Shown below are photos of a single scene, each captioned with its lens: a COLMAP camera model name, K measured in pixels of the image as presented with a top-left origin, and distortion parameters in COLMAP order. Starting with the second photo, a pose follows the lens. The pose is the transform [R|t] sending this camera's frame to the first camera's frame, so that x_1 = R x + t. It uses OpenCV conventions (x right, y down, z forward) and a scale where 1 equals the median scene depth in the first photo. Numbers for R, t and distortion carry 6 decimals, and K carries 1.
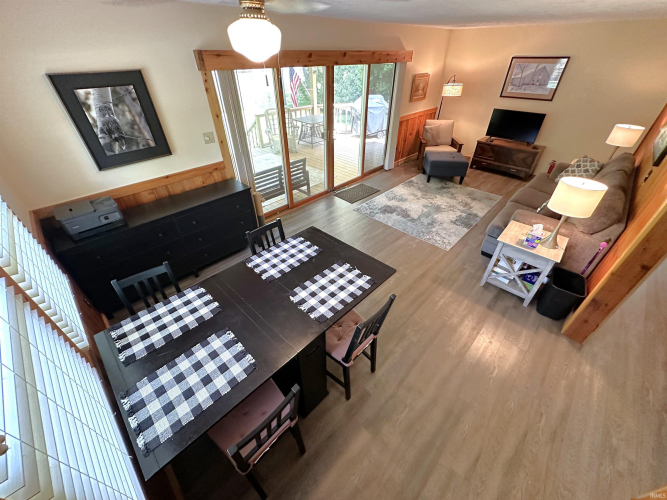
lens RADIAL K [[267.6, 0, 333.5], [0, 267.6, 250.0], [0, 0, 1]] dist [-0.000317, 0.000159]
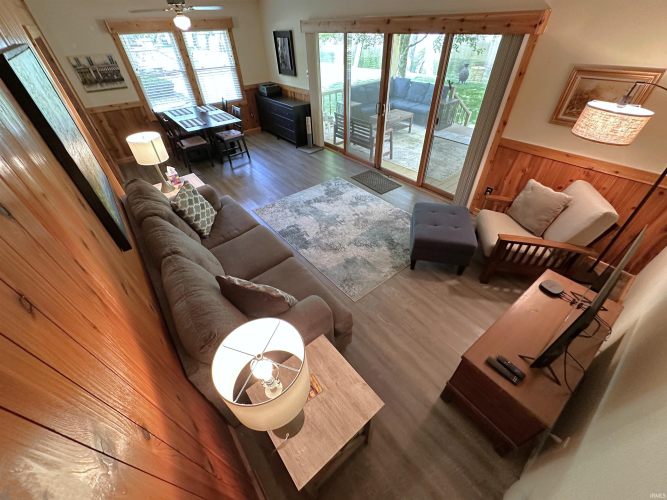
lens RADIAL K [[267.6, 0, 333.5], [0, 267.6, 250.0], [0, 0, 1]] dist [-0.000317, 0.000159]
pose [[-0.127741, 0.648472, -0.750444, 1.039722], [-0.568628, 0.572054, 0.591115, -0.591245], [0.812616, 0.502233, 0.295665, 0.799135]]
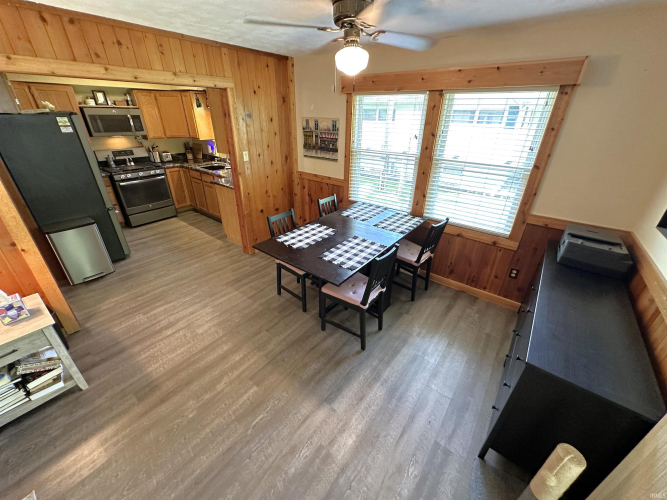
lens RADIAL K [[267.6, 0, 333.5], [0, 267.6, 250.0], [0, 0, 1]] dist [-0.000317, 0.000159]
pose [[-0.994135, 0.035641, -0.102103, 0.001949], [-0.075487, 0.447376, 0.891155, -0.434446], [0.077440, 0.893636, -0.442061, 0.691124]]
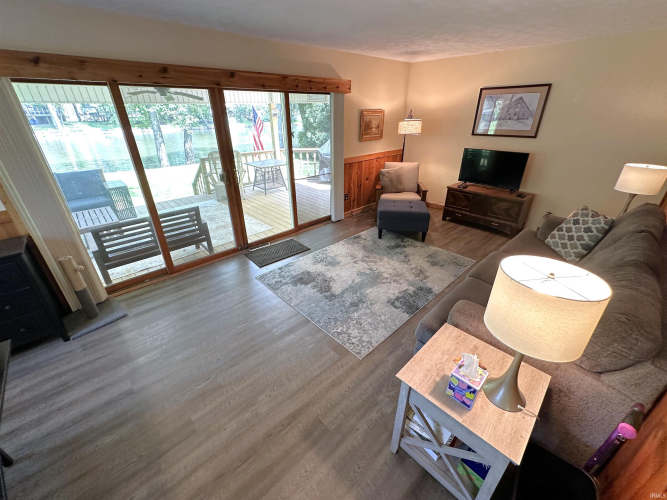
lens RADIAL K [[275.8, 0, 333.5], [0, 275.8, 250.0], [0, 0, 1]] dist [-0.001081, -0.000150]
pose [[0.998891, 0.015492, -0.044457, 0.303309], [-0.022757, 0.985544, -0.167885, -0.102307], [0.041214, 0.168710, 0.984804, 0.275971]]
